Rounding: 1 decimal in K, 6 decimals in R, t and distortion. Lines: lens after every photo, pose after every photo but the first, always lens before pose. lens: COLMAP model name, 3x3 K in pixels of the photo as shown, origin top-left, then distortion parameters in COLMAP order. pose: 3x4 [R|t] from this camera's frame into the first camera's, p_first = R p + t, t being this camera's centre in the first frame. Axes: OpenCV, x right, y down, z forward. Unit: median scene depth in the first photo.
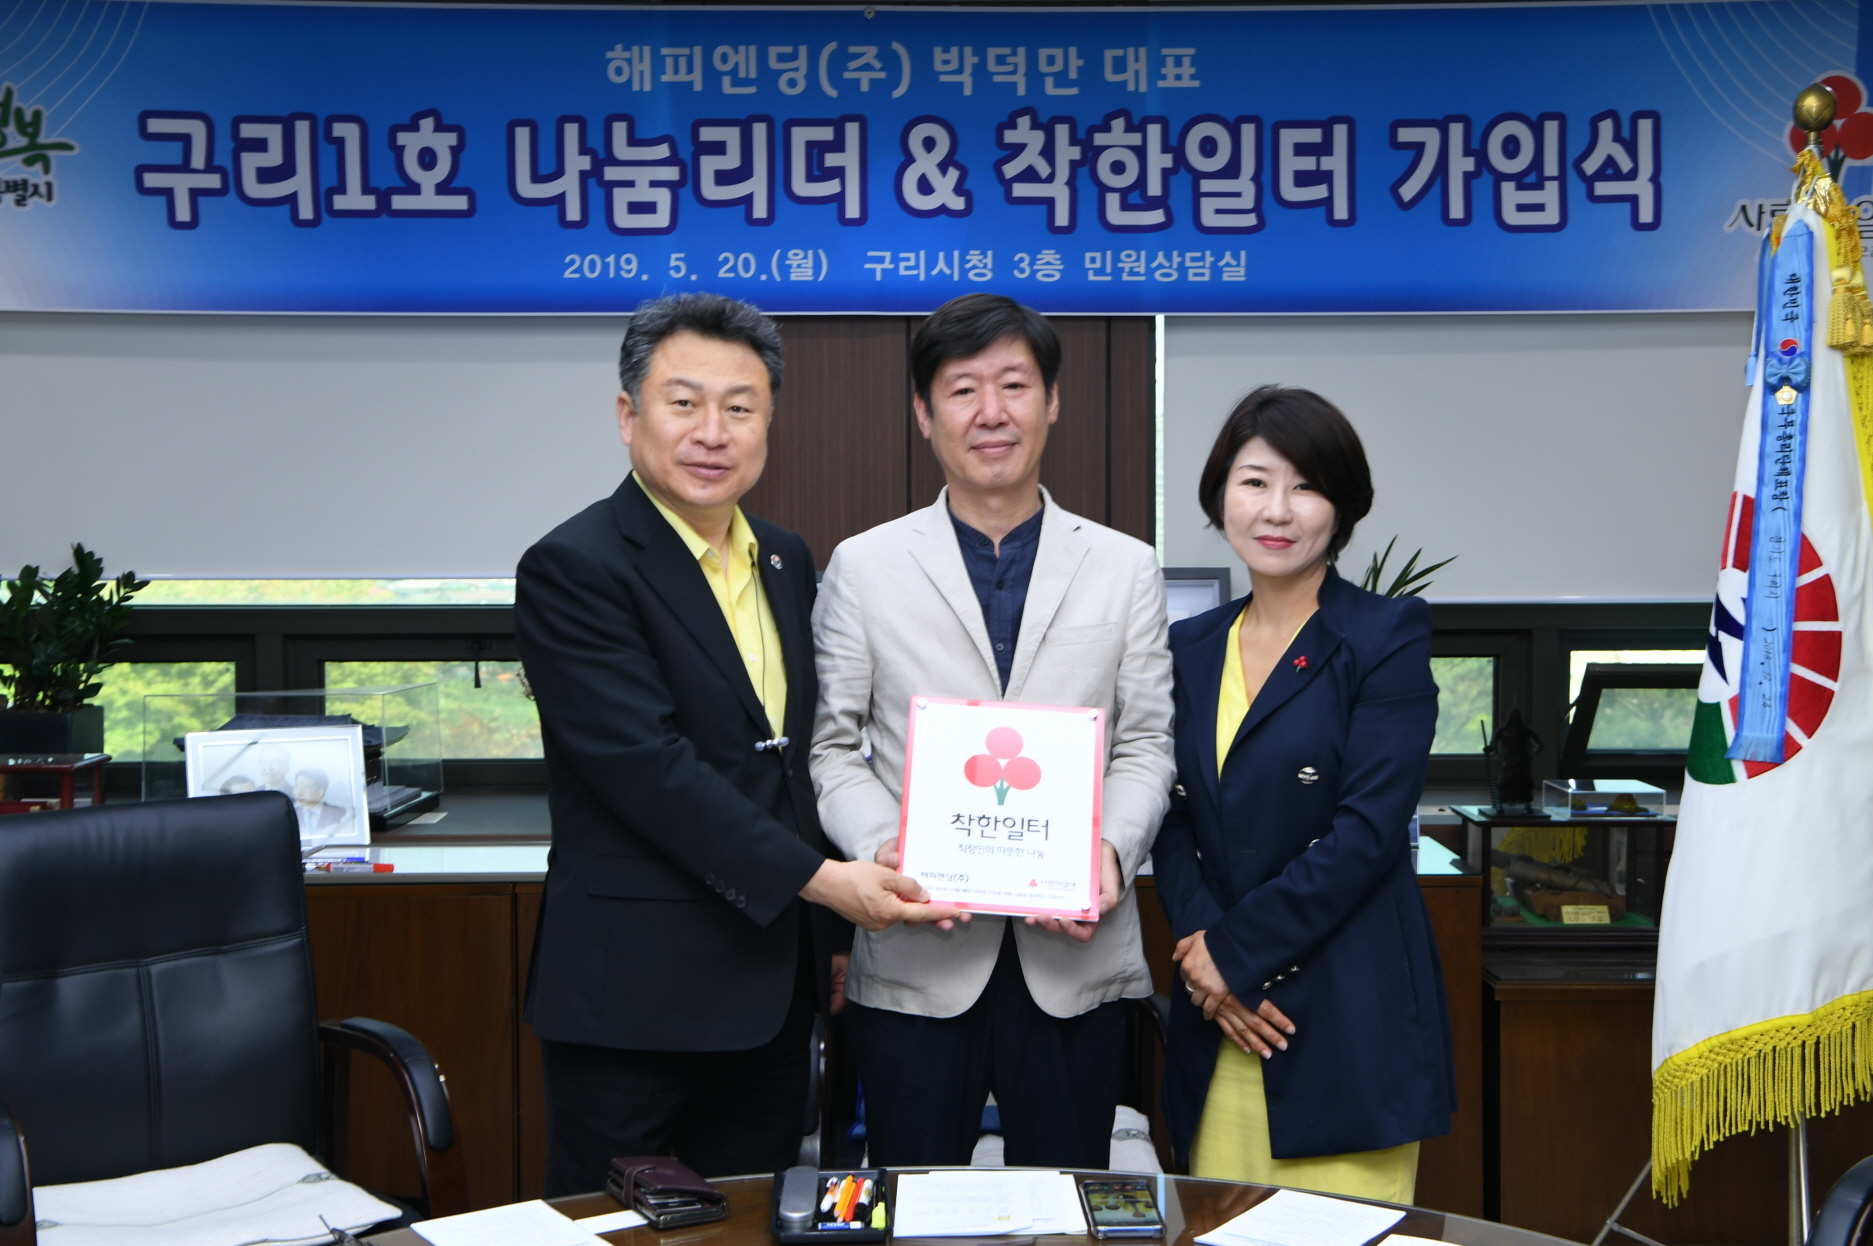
lens RADIAL K [[2288.9, 0, 945.3], [0, 2288.9, 628.5], [0, 0, 1]] dist [0.073097, 0.213973]
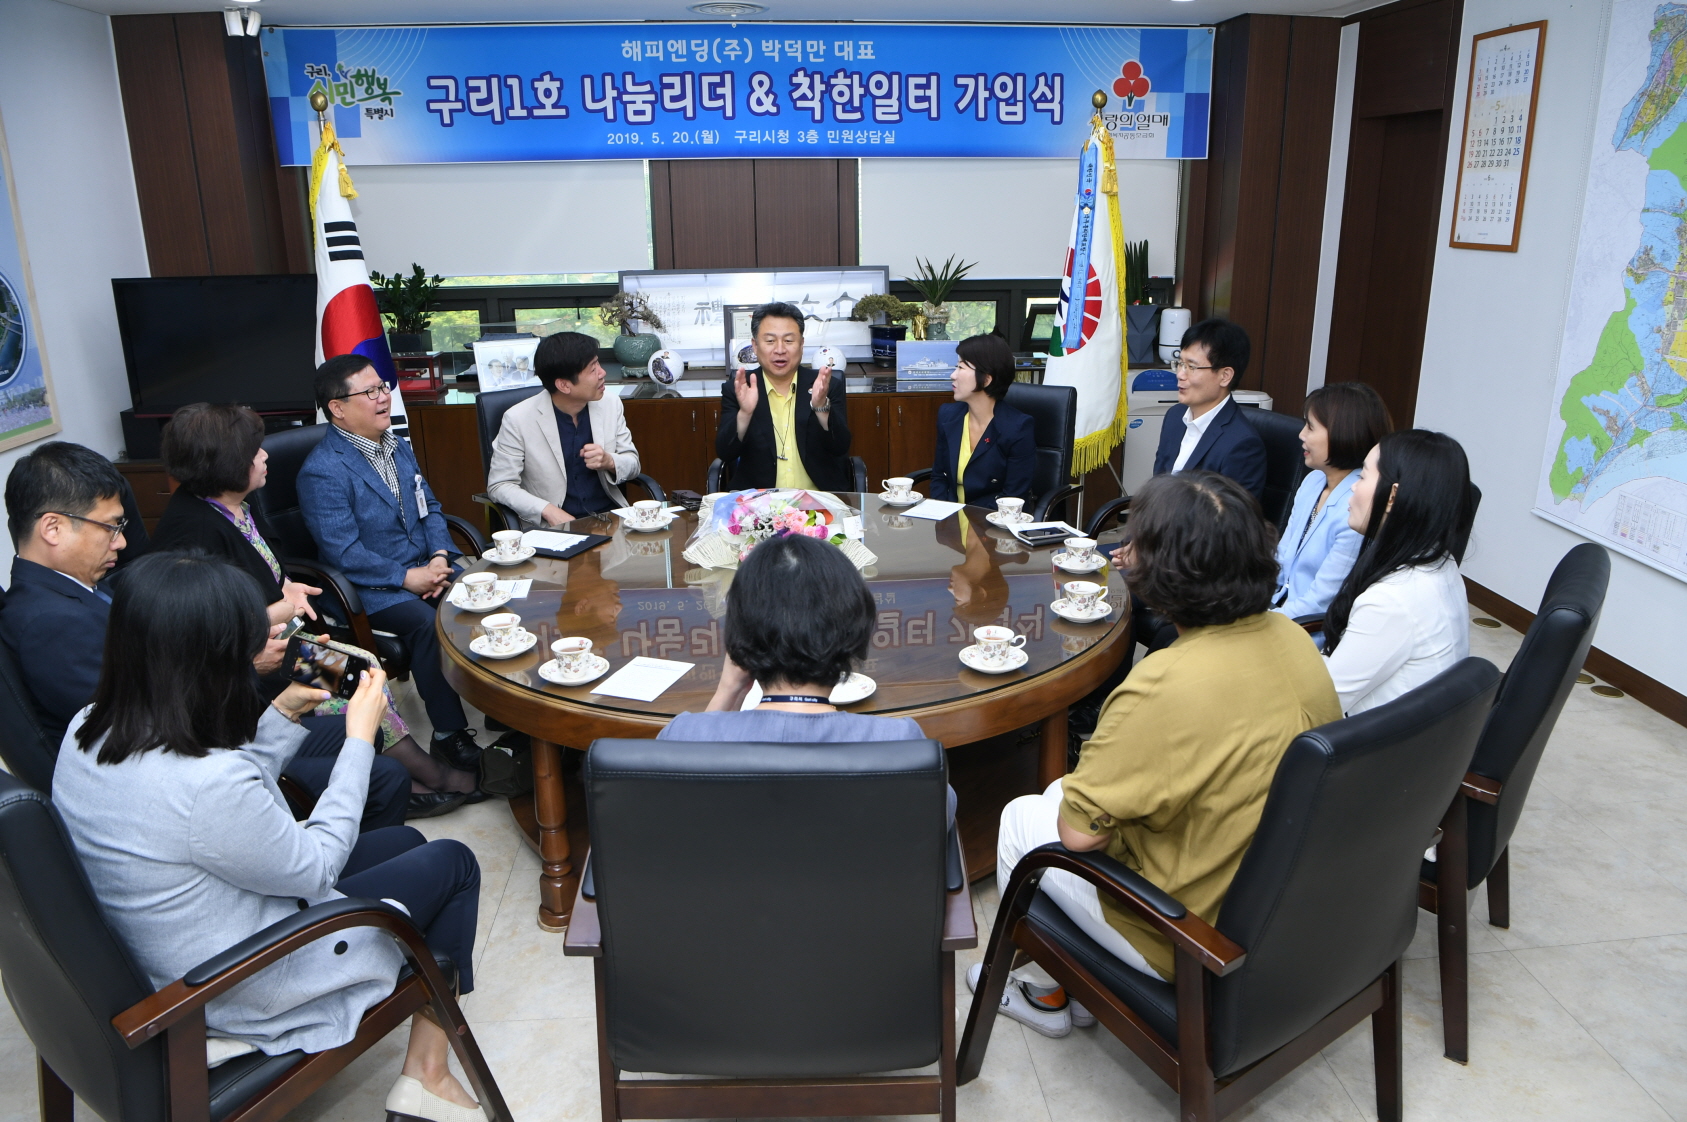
lens RADIAL K [[1145.9, 0, 843.5], [0, 1145.9, 561.0], [0, 0, 1]] dist [-0.080608, 0.015339]
pose [[0.997731, -0.024967, 0.062530, -0.007172], [0.008288, 0.967187, 0.253930, -0.030834], [-0.066819, -0.252835, 0.965199, -0.246515]]
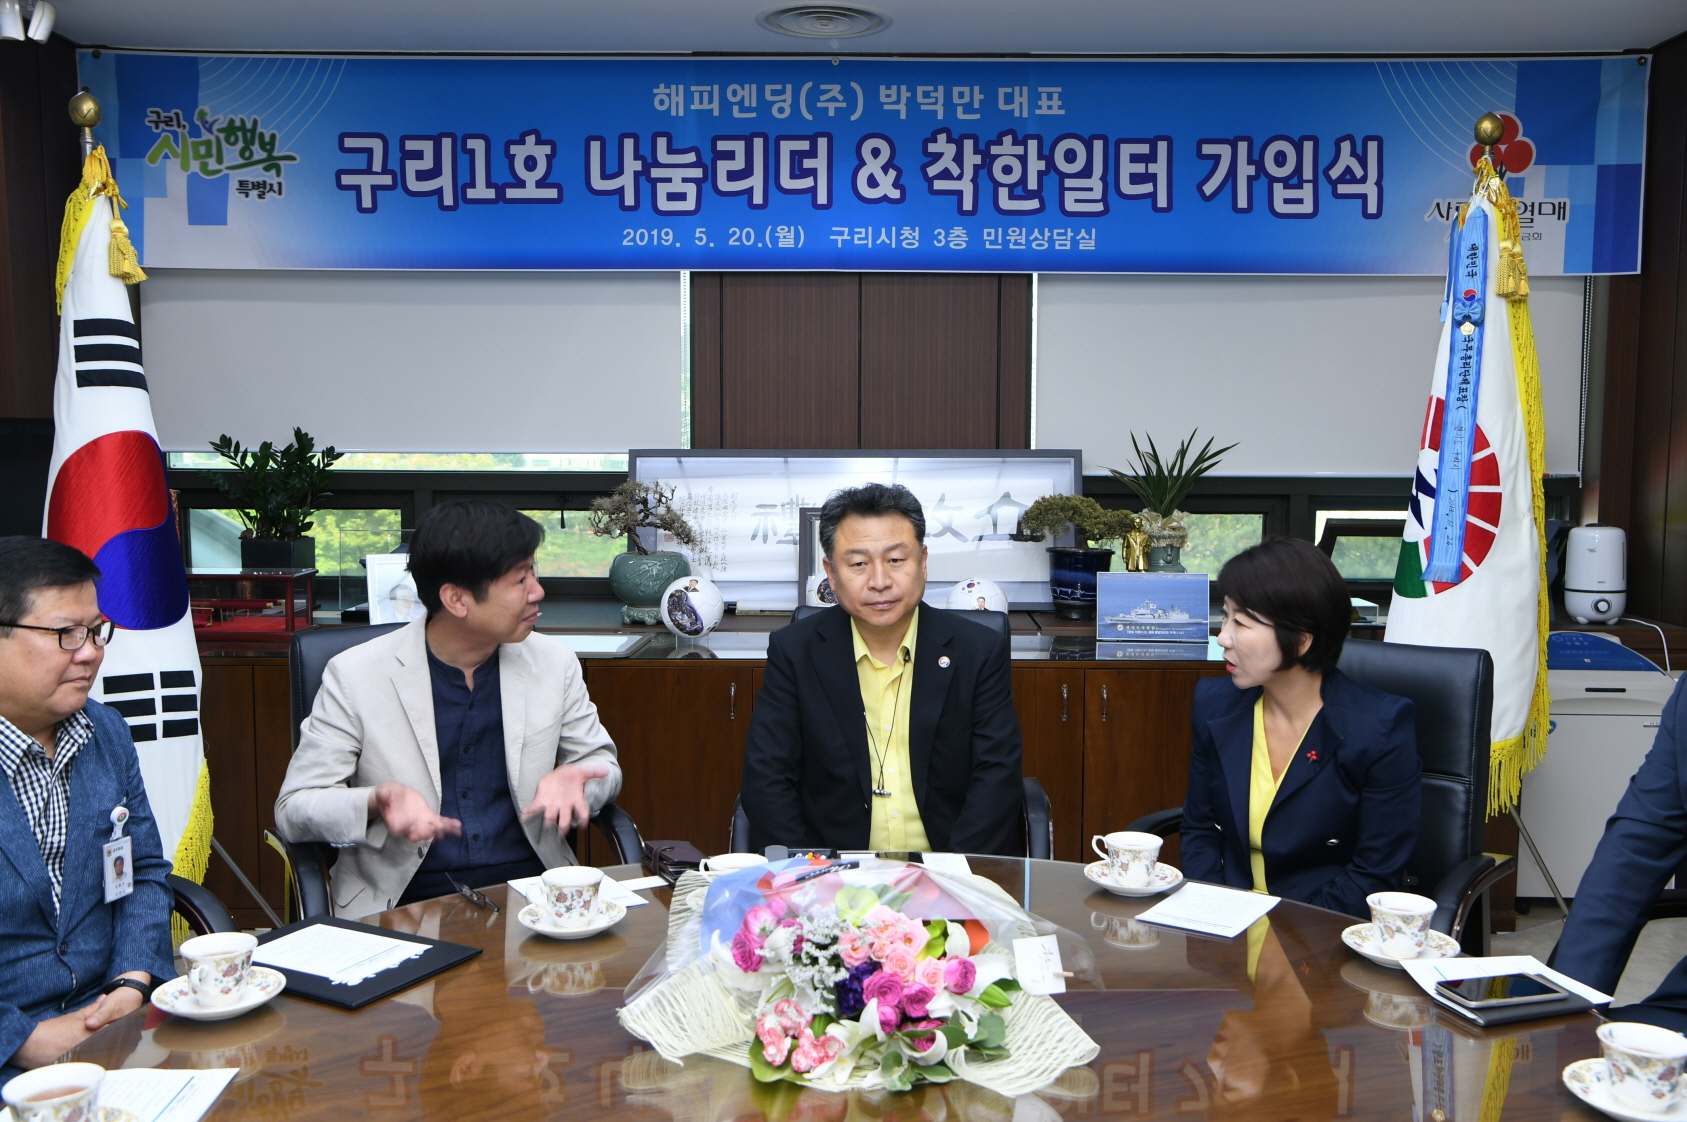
lens RADIAL K [[1561.2, 0, 850.9], [0, 1561.2, 566.0], [0, 0, 1]] dist [-0.025659, 0.079901]
pose [[0.999665, 0.010398, -0.023705, 0.003227], [-0.009411, 0.999099, 0.041380, 0.007327], [0.024114, -0.041143, 0.998862, 0.014476]]
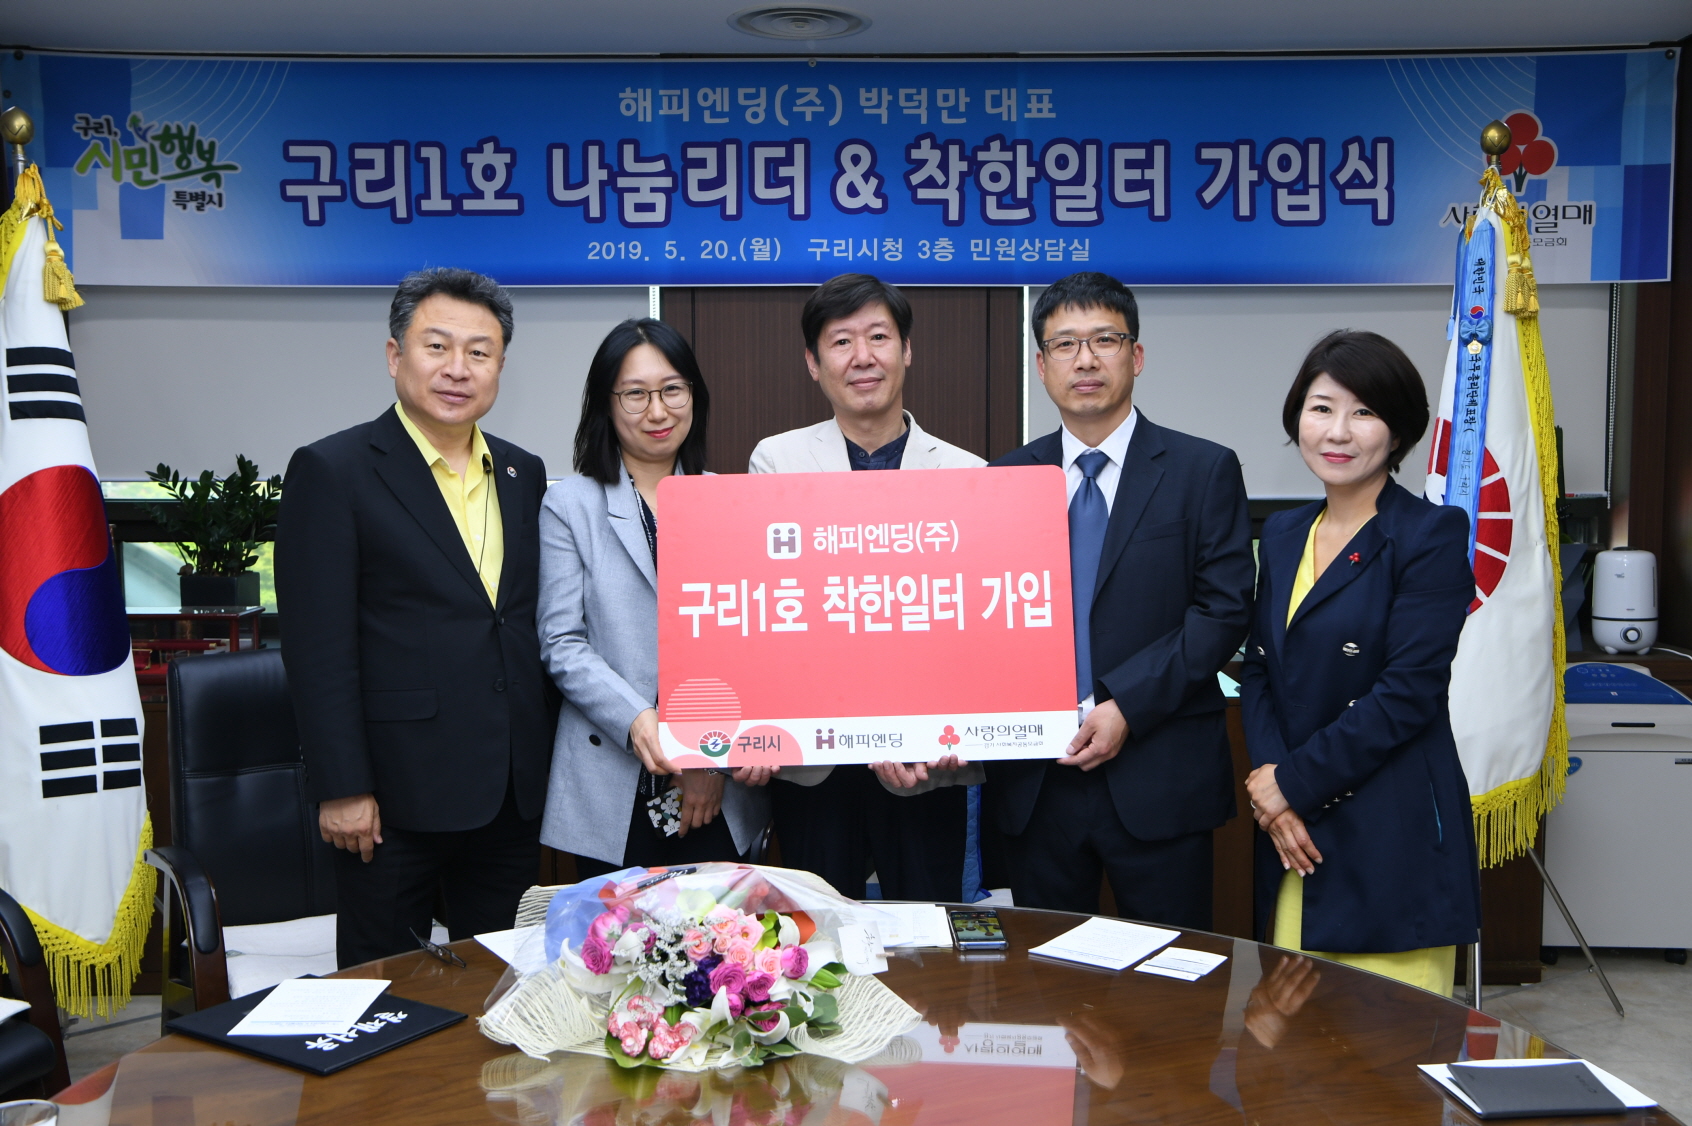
lens RADIAL K [[1707.4, 0, 851.9], [0, 1707.4, 568.2], [0, 0, 1]] dist [-0.002200, 0.118827]
pose [[0.999864, 0.002167, -0.016358, 0.007686], [-0.001698, 0.999589, 0.028622, 0.001268], [0.016414, -0.028590, 0.999456, -0.014730]]
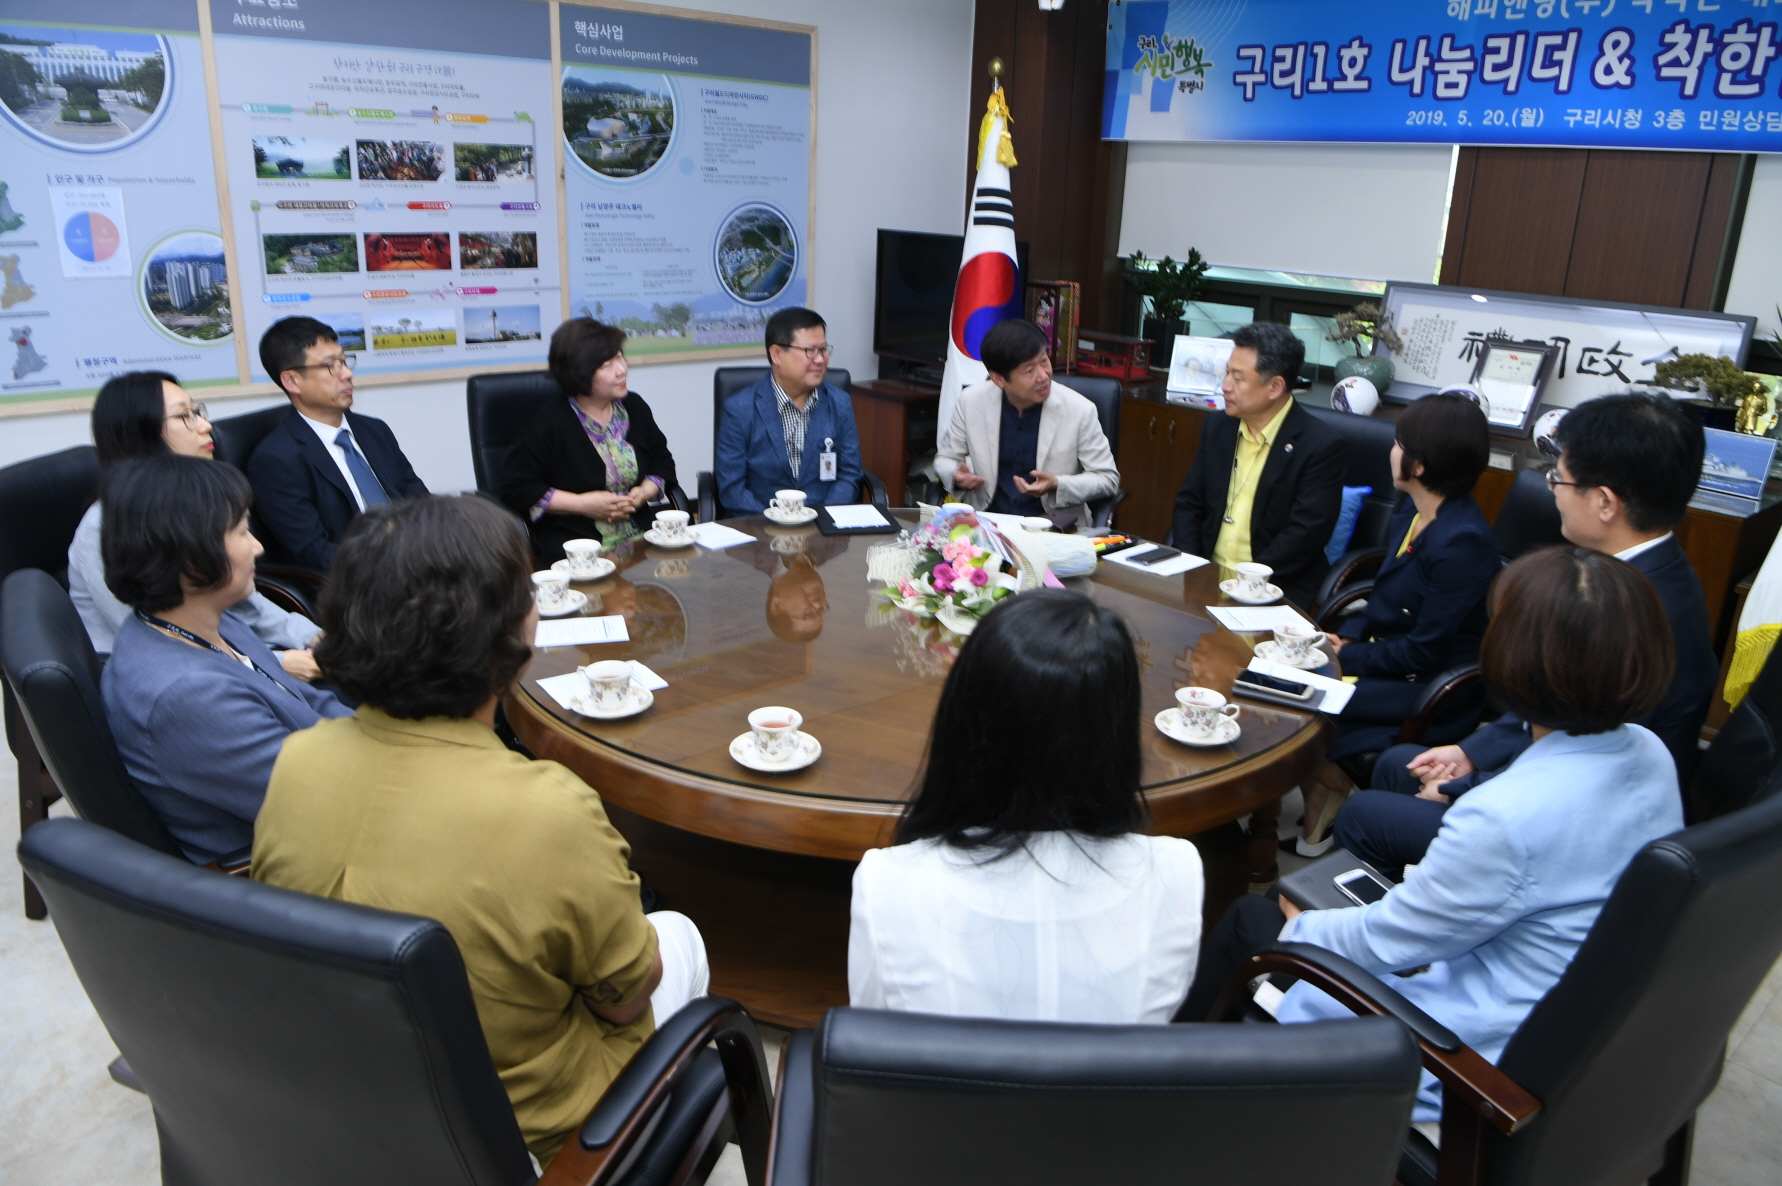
lens RADIAL K [[1210.4, 0, 891.0], [0, 1210.4, 593.0], [0, 0, 1]] dist [-0.080608, 0.015339]
pose [[0.632743, 0.270726, -0.725496, 0.383525], [-0.074269, 0.953792, 0.291143, -0.033491], [0.770792, -0.130337, 0.623612, 0.001573]]
